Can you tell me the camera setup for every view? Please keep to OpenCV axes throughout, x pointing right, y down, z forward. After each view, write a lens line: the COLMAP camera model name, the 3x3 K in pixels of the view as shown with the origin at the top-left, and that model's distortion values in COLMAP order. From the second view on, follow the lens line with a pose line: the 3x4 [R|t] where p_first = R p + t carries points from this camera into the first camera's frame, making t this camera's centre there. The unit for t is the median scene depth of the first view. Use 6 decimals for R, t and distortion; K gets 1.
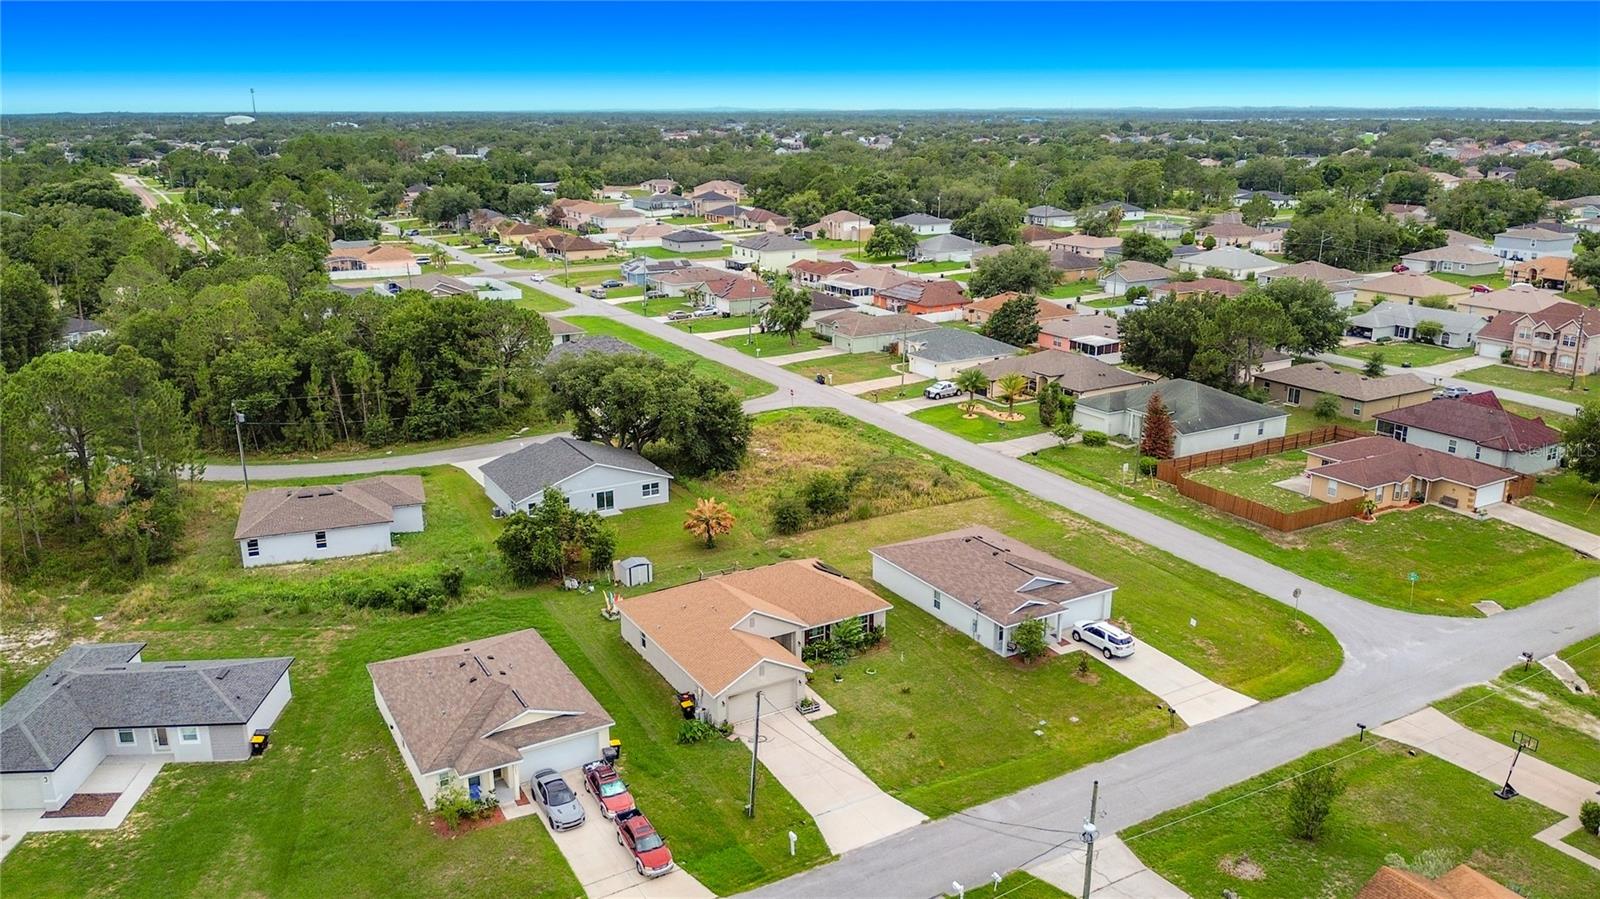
lens RADIAL K [[1180.0, 0, 793.7], [0, 1180.0, 443.8], [0, 0, 1]] dist [0.070571, -0.140972]
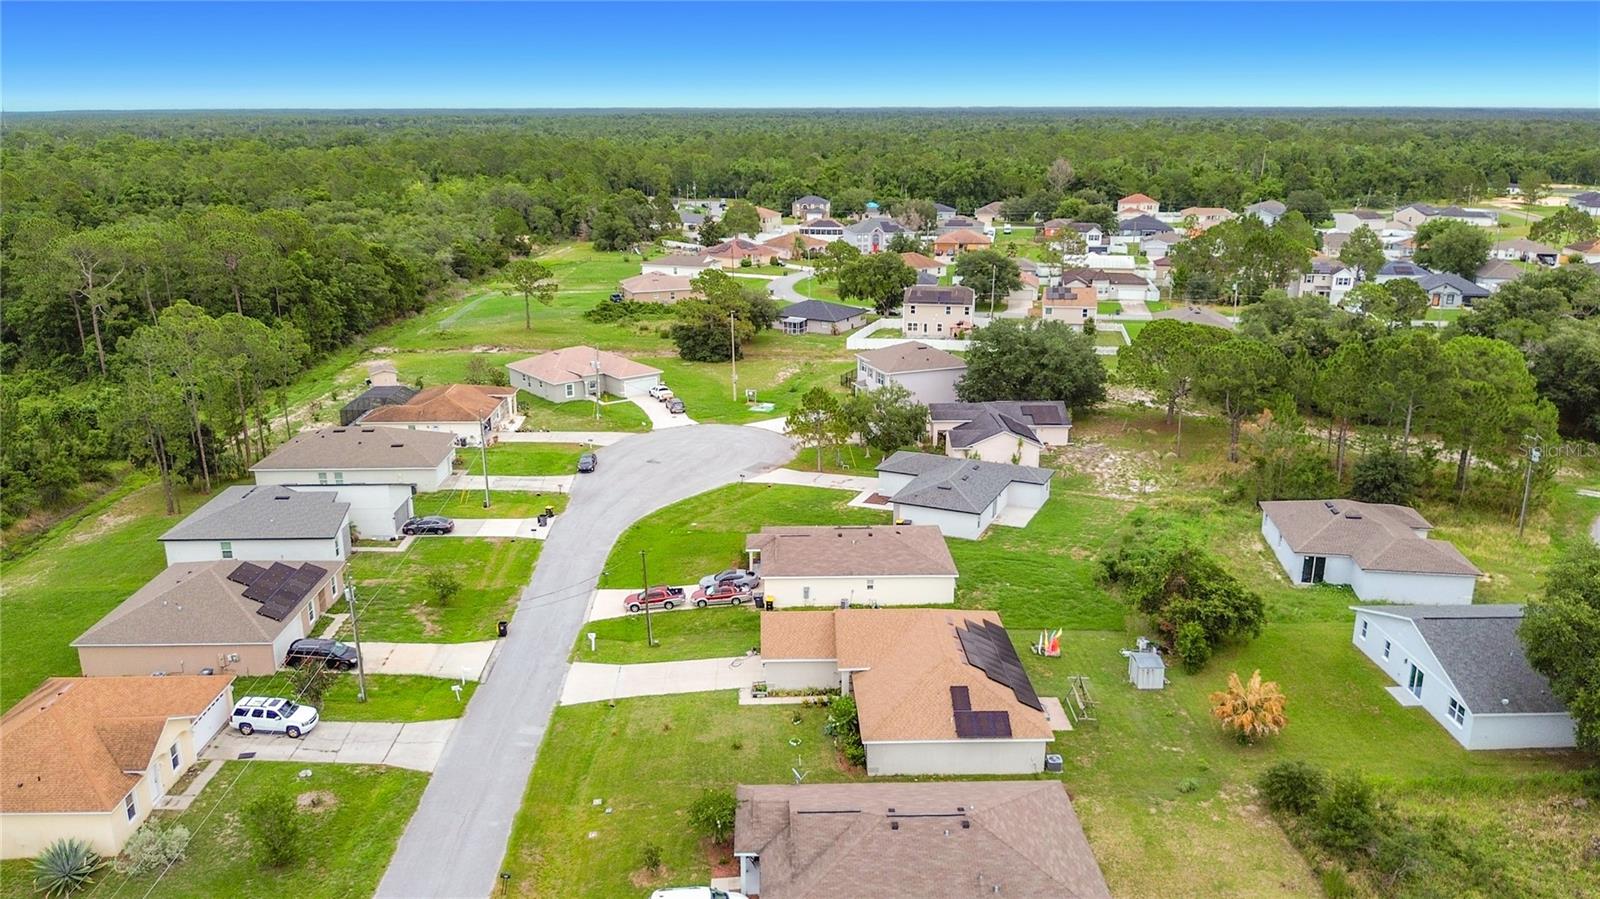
lens RADIAL K [[1180.0, 0, 793.7], [0, 1180.0, 443.8], [0, 0, 1]] dist [0.070571, -0.140972]
pose [[-0.479302, 0.245815, -0.842523, 0.538482], [-0.235528, 0.888736, 0.393288, -0.250277], [0.845456, 0.386941, -0.368076, 0.883096]]
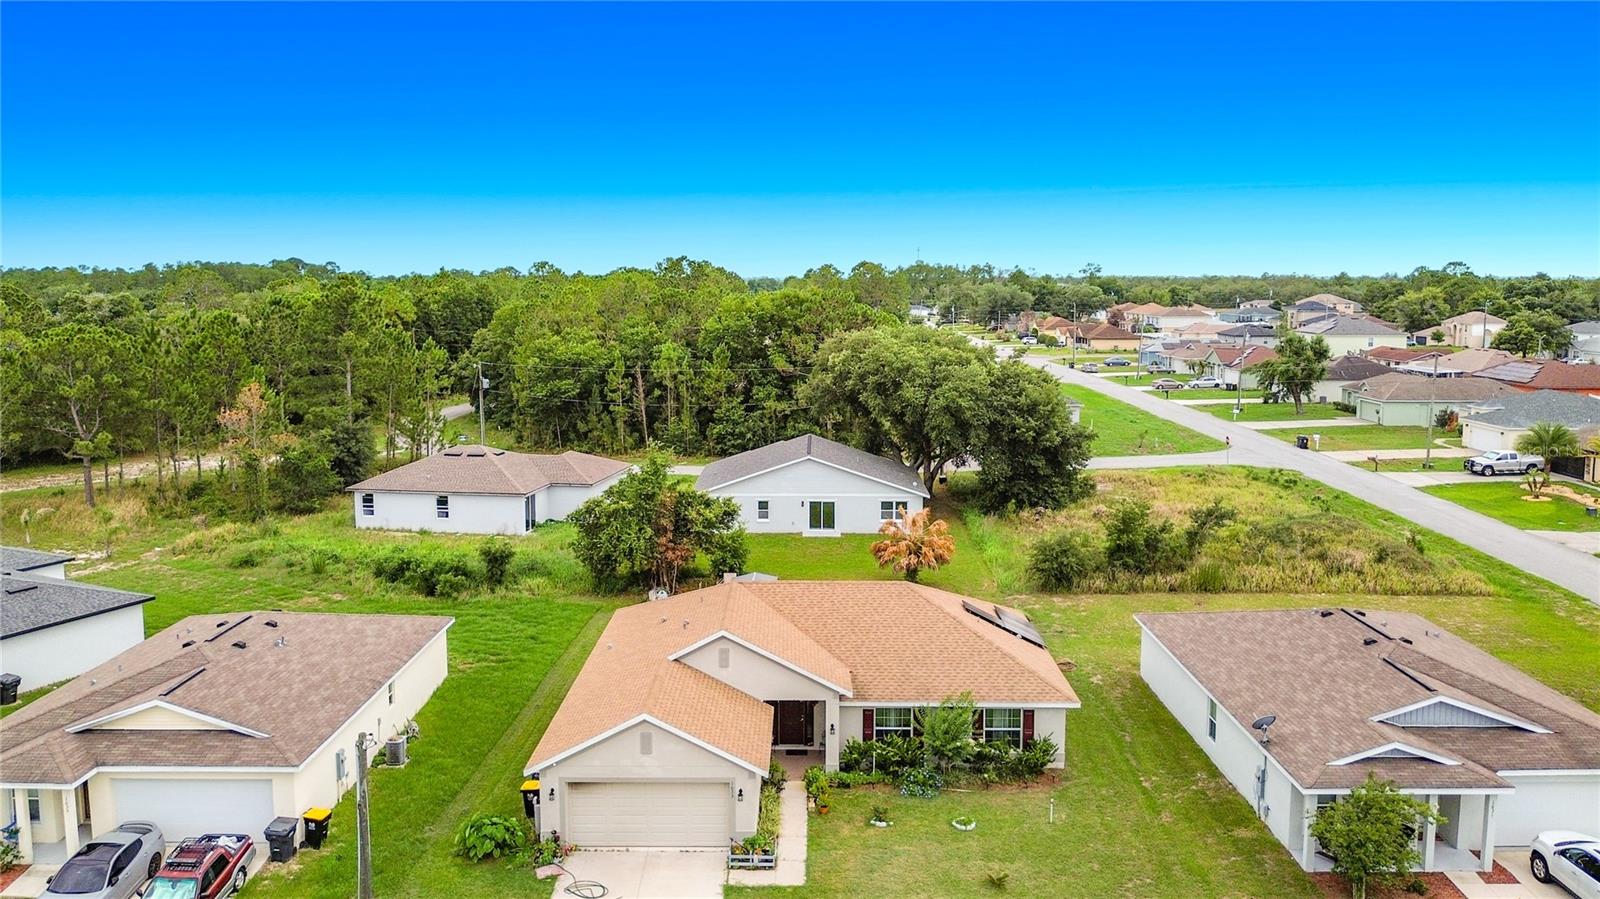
lens RADIAL K [[1178.3, 0, 794.3], [0, 1178.3, 415.6], [0, 0, 1]] dist [0.037021, -0.065458]
pose [[0.860135, 0.060744, -0.506437, 0.162353], [-0.140511, 0.982685, -0.120777, 0.074261], [0.490331, 0.175044, 0.853777, 0.399540]]
